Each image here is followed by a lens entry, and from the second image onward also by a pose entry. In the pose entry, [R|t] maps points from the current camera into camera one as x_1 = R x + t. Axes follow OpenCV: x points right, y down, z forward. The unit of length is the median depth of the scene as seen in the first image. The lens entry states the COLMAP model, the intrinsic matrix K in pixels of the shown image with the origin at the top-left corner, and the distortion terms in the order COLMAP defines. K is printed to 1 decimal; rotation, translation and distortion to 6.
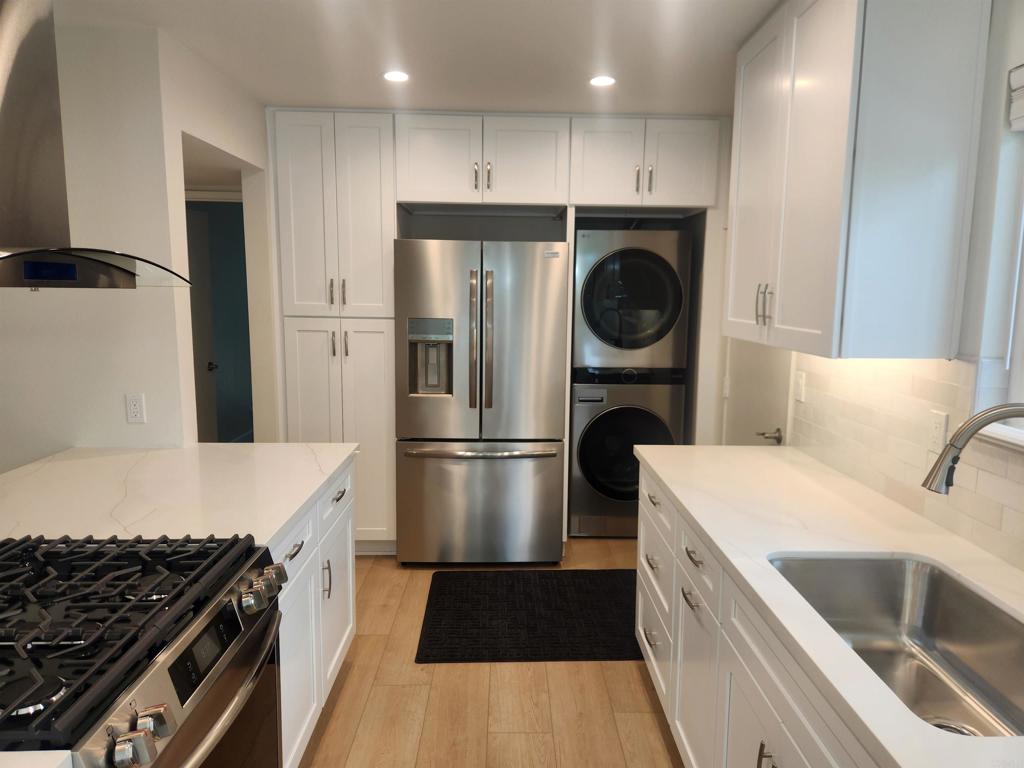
lens RADIAL K [[684.1, 0, 513.4], [0, 684.1, 384.7], [0, 0, 1]] dist [0.070719, -0.065579]
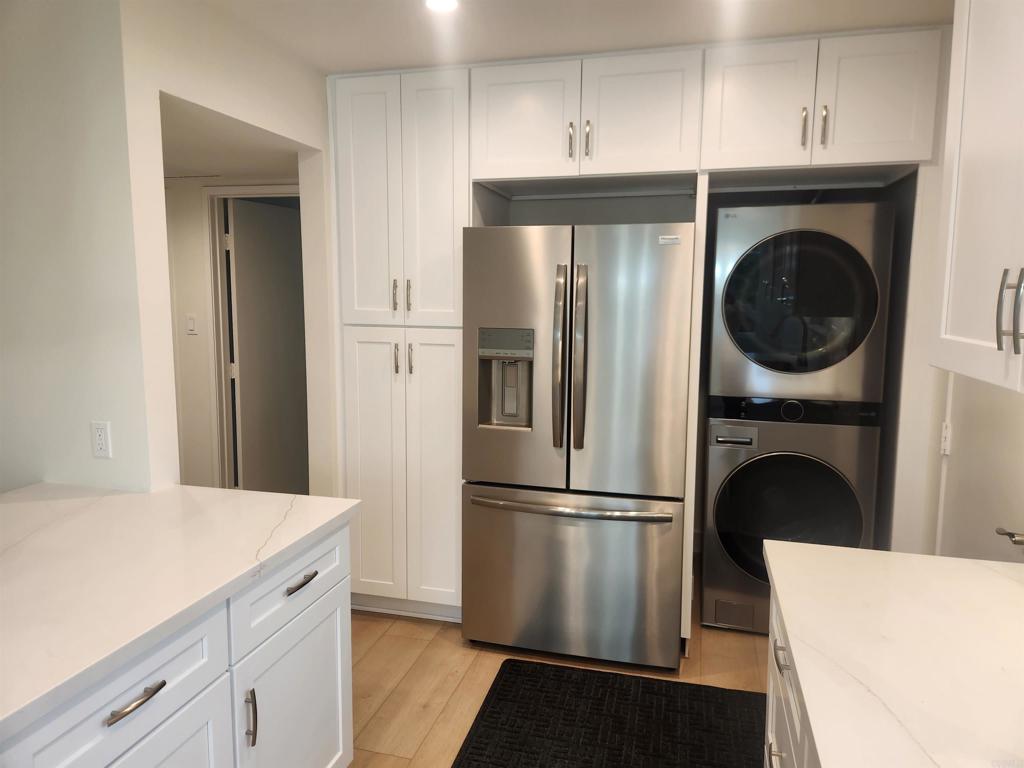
lens RADIAL K [[684.1, 0, 510.3], [0, 684.1, 375.2], [0, 0, 1]] dist [0.070719, -0.065579]
pose [[0.960826, 0.027412, -0.275794, 0.095257], [-0.033753, 0.999263, -0.018271, -0.030069], [0.275090, 0.026864, 0.961043, 0.260605]]
